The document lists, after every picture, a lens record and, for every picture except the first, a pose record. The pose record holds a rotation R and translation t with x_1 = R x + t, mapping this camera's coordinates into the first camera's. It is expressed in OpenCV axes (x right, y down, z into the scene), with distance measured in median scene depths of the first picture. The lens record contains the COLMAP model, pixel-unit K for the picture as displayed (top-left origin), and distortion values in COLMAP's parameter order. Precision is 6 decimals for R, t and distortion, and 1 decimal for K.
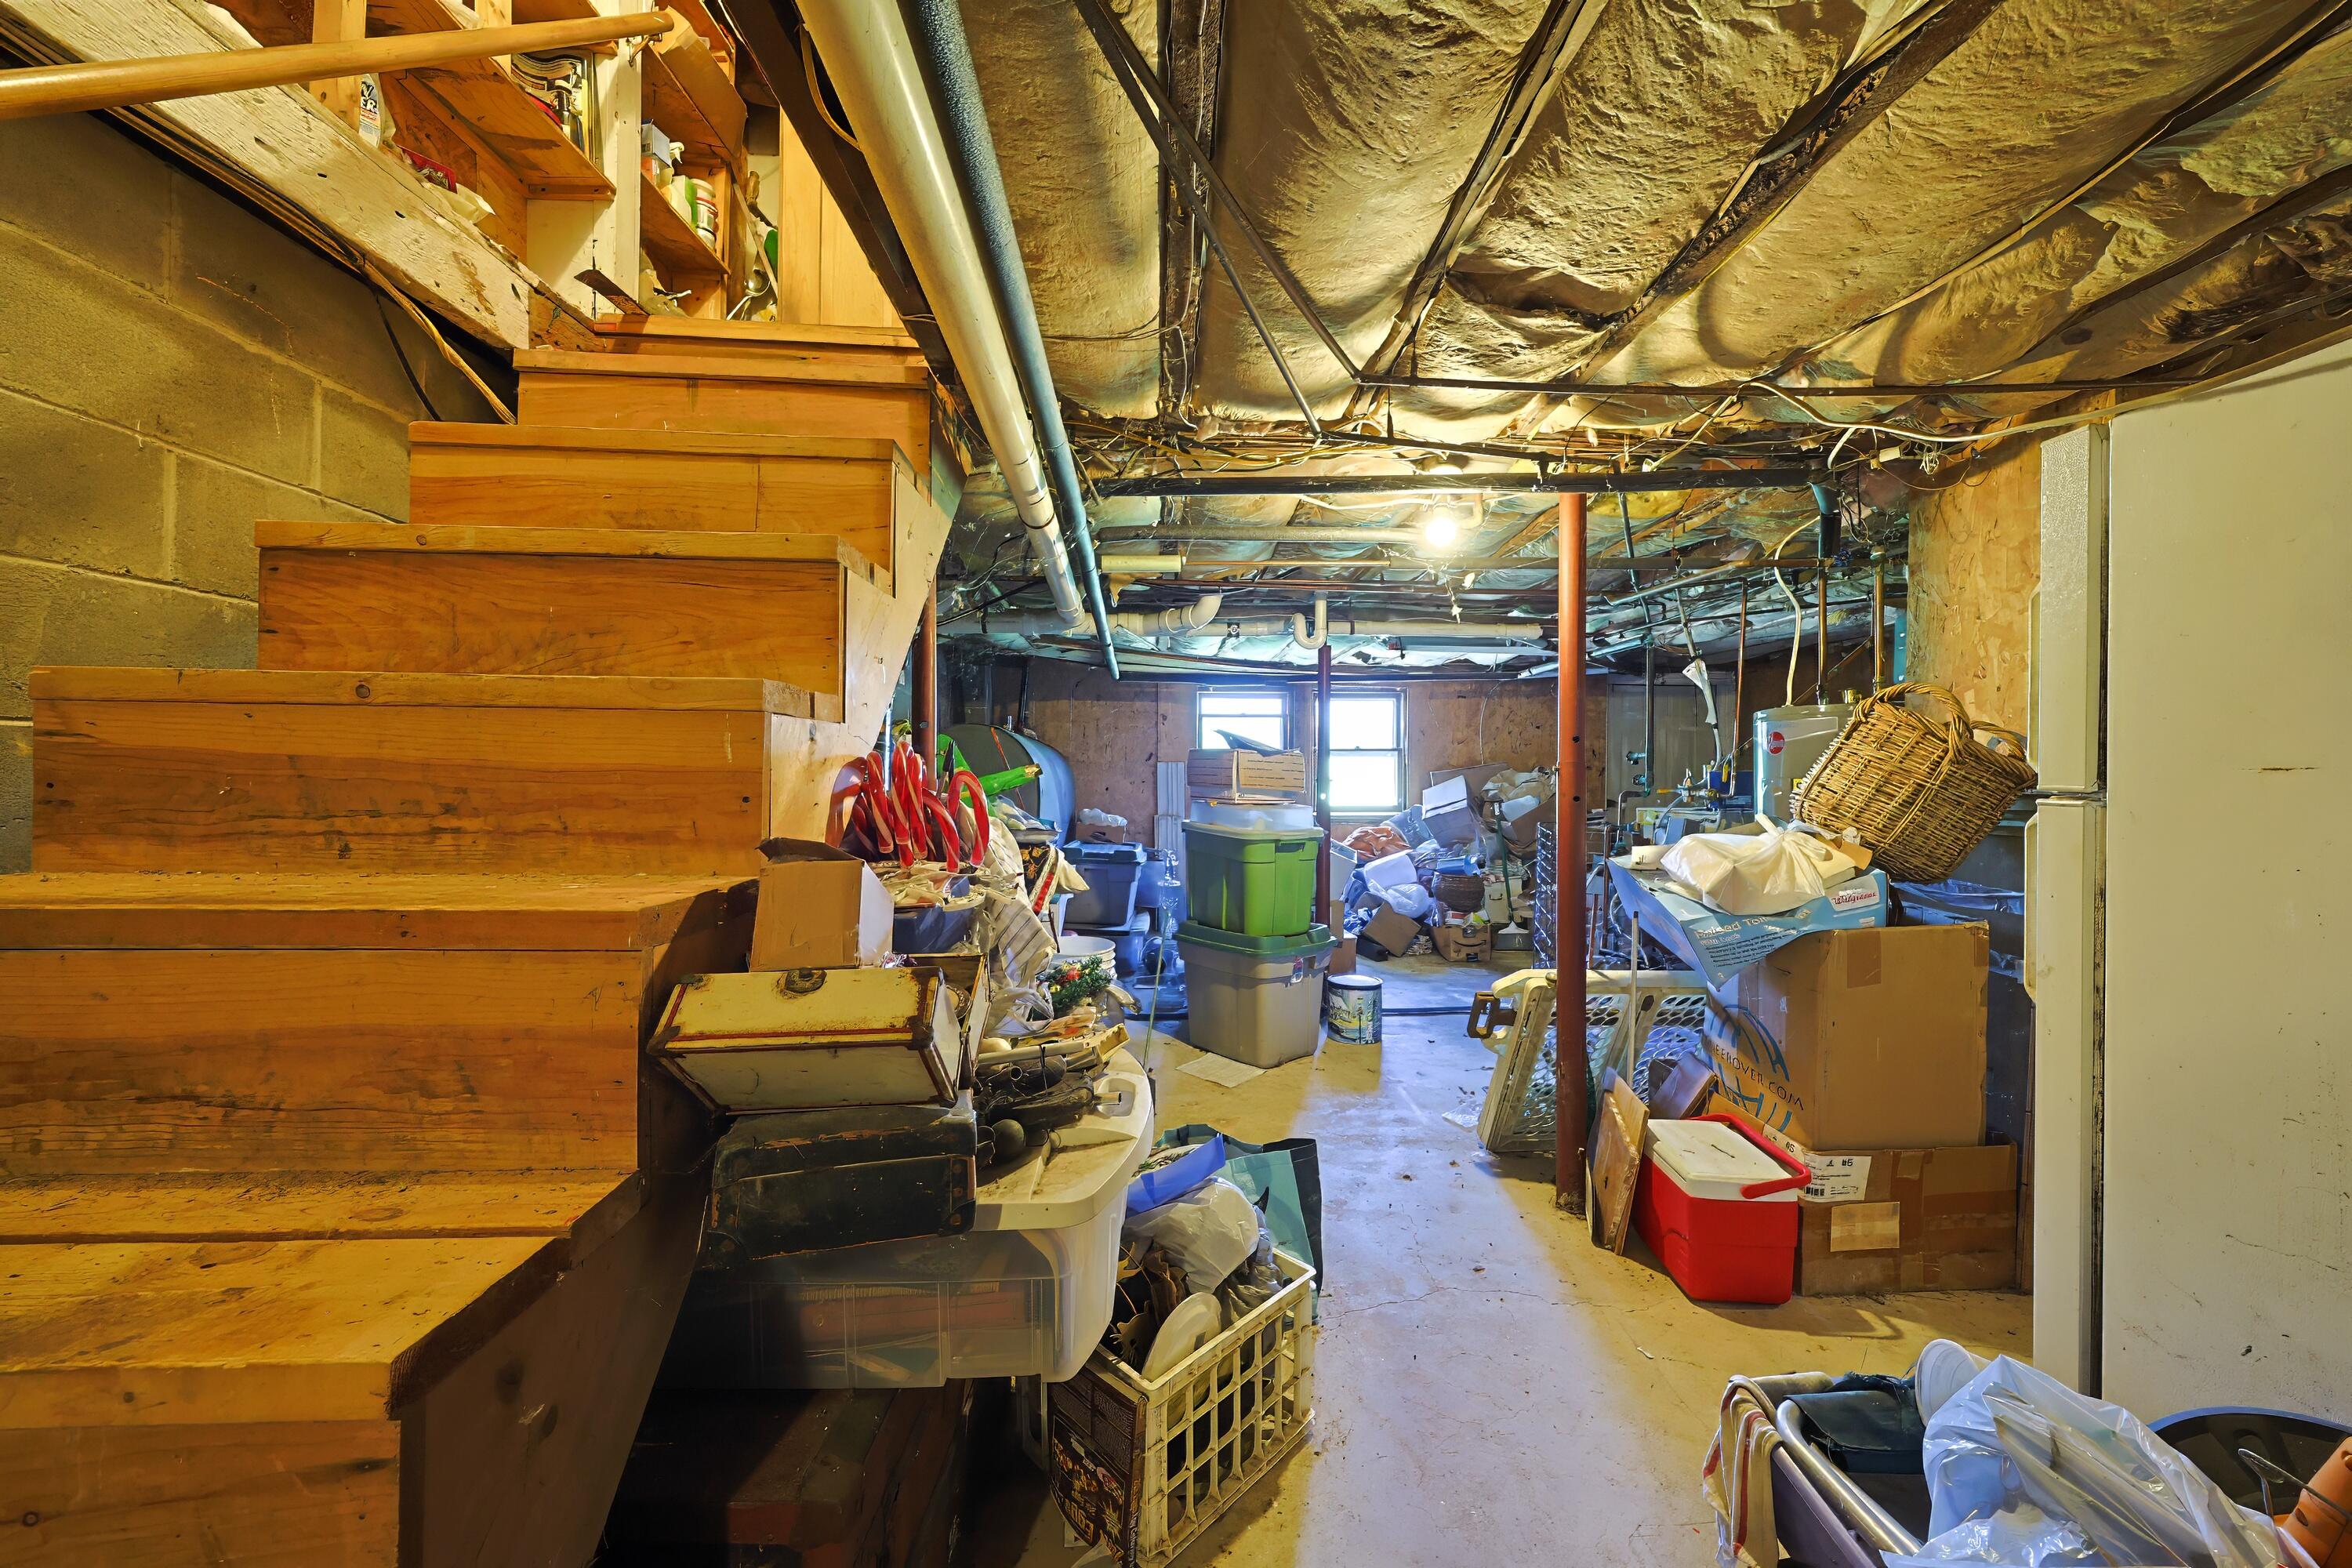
lens RADIAL K [[862.1, 0, 1182.9], [0, 862.1, 776.4], [0, 0, 1]] dist [0.003283, 0.000109]
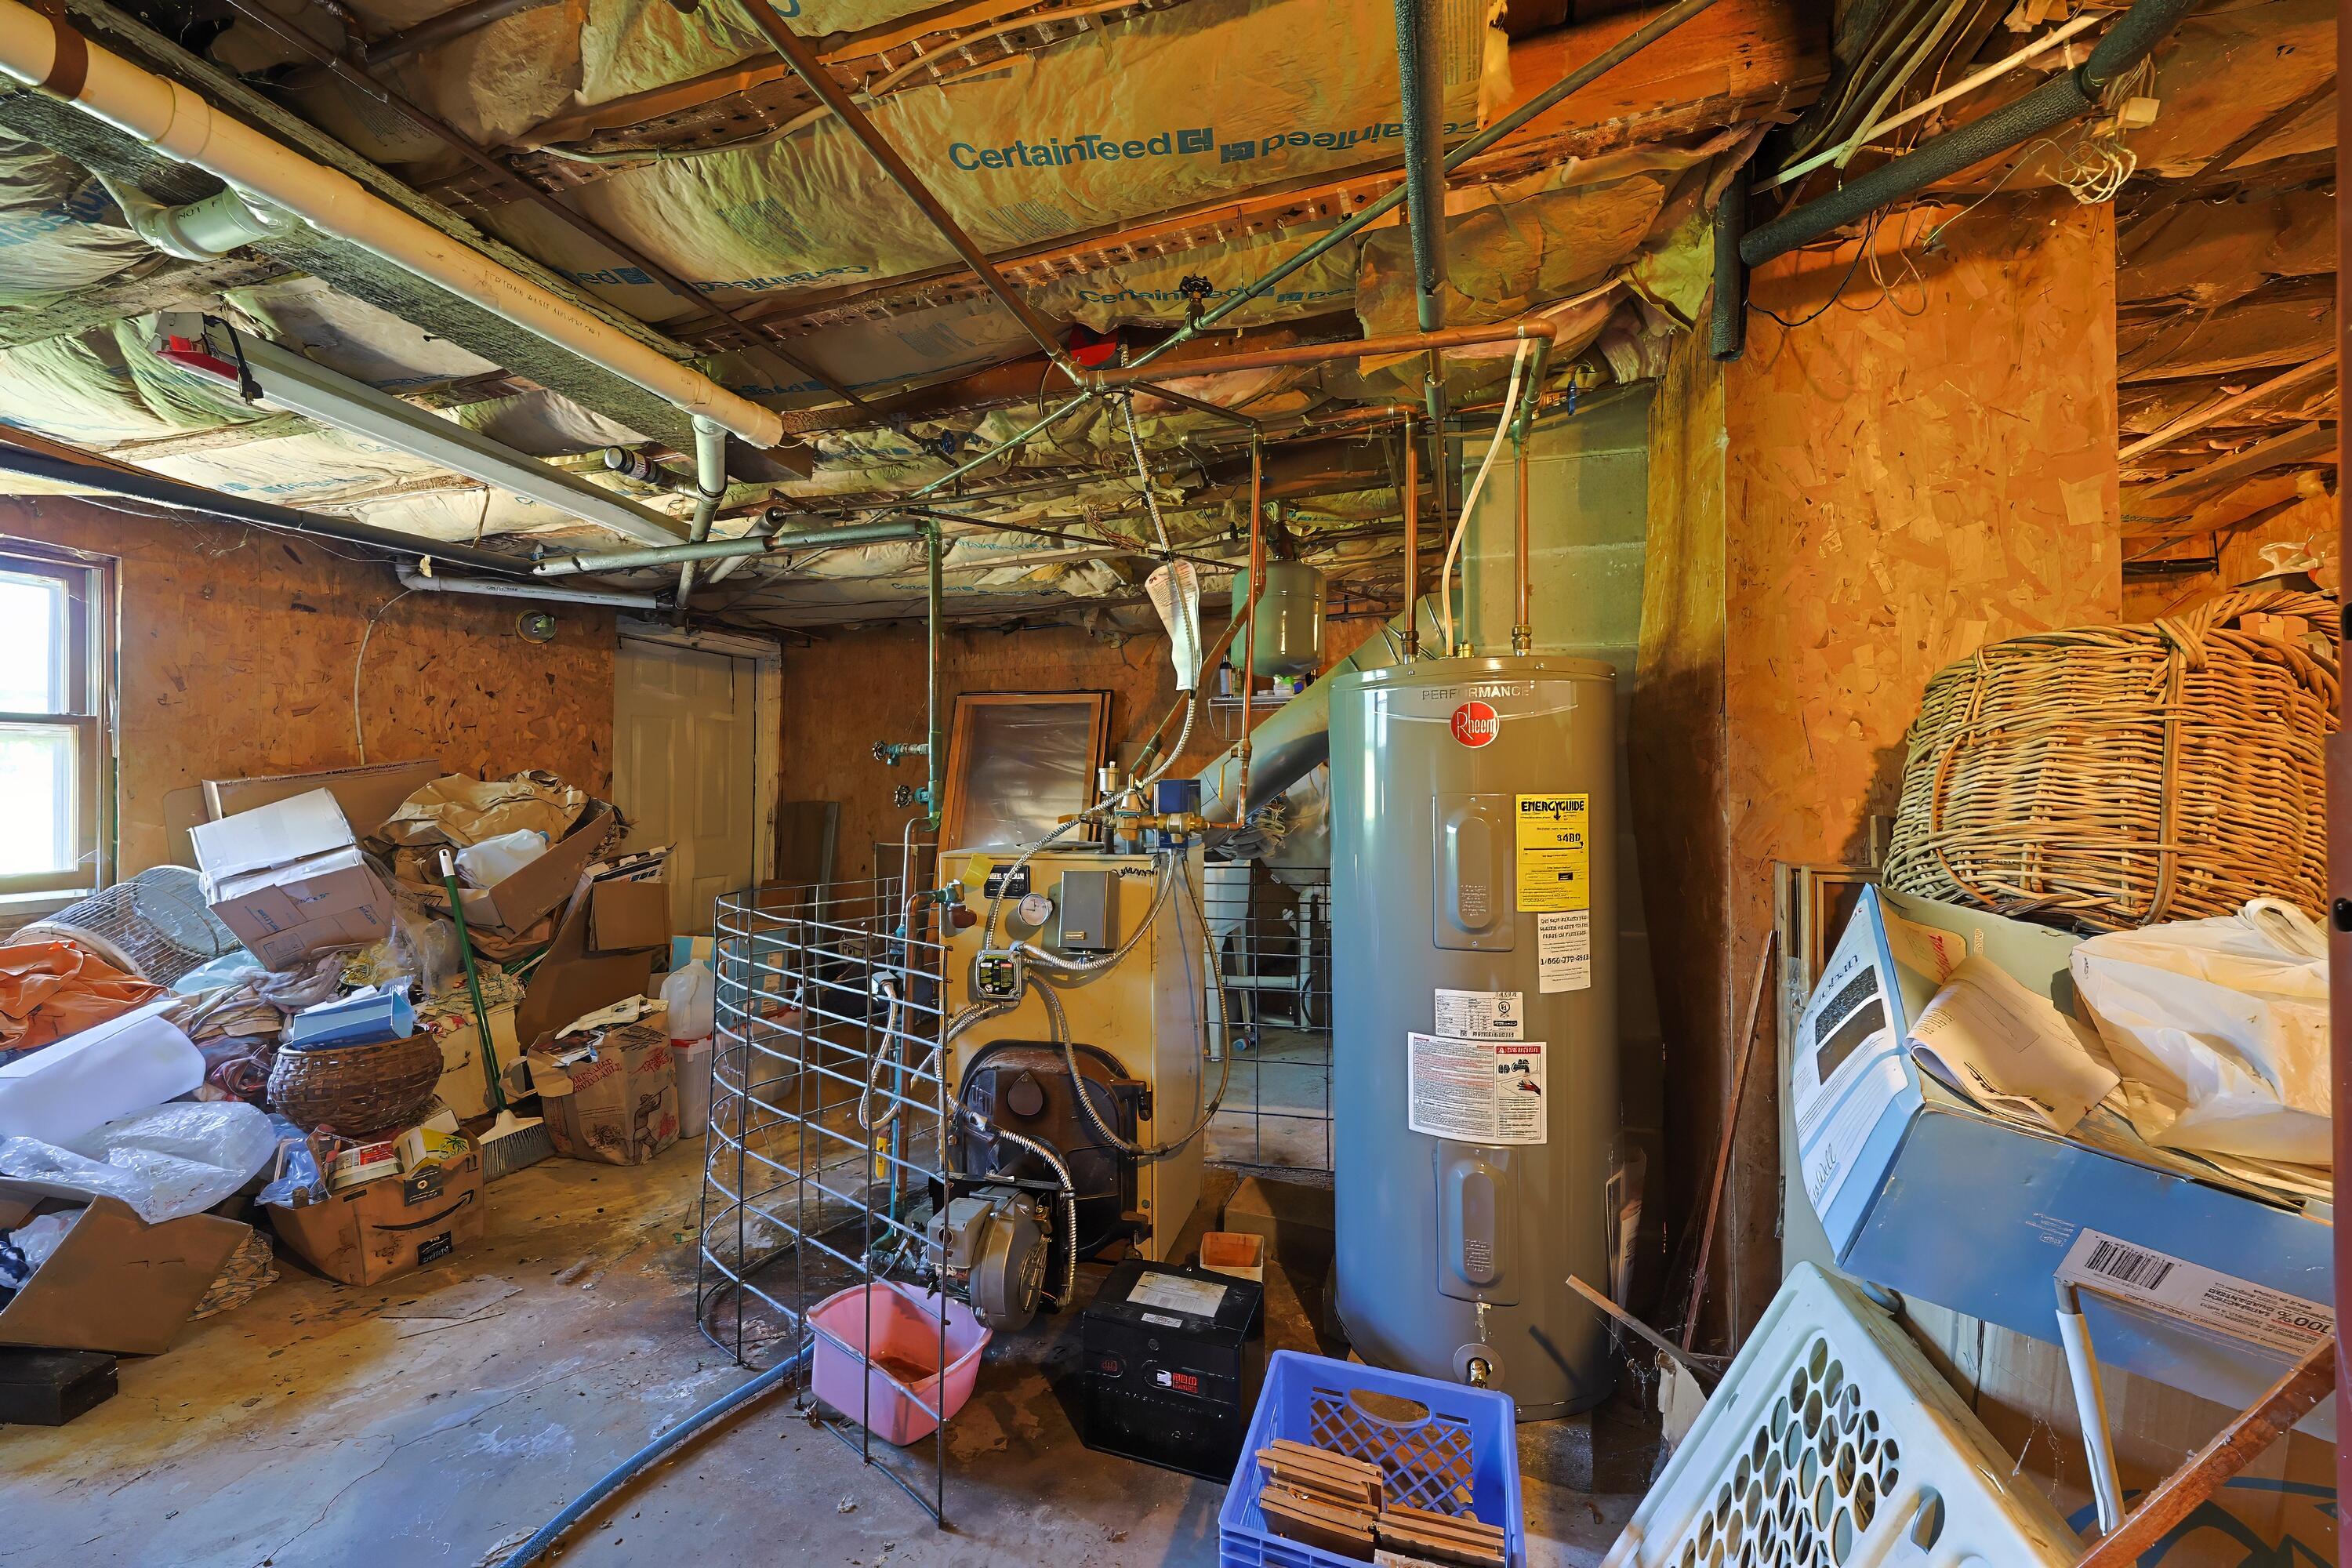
lens RADIAL K [[862.1, 0, 1165.4], [0, 862.1, 781.1], [0, 0, 1]] dist [0.003283, 0.000109]
pose [[0.346549, -0.003556, 0.938025, 0.069477], [0.004895, 0.999986, 0.001982, -0.003797], [-0.938019, 0.003905, 0.346562, 0.479203]]
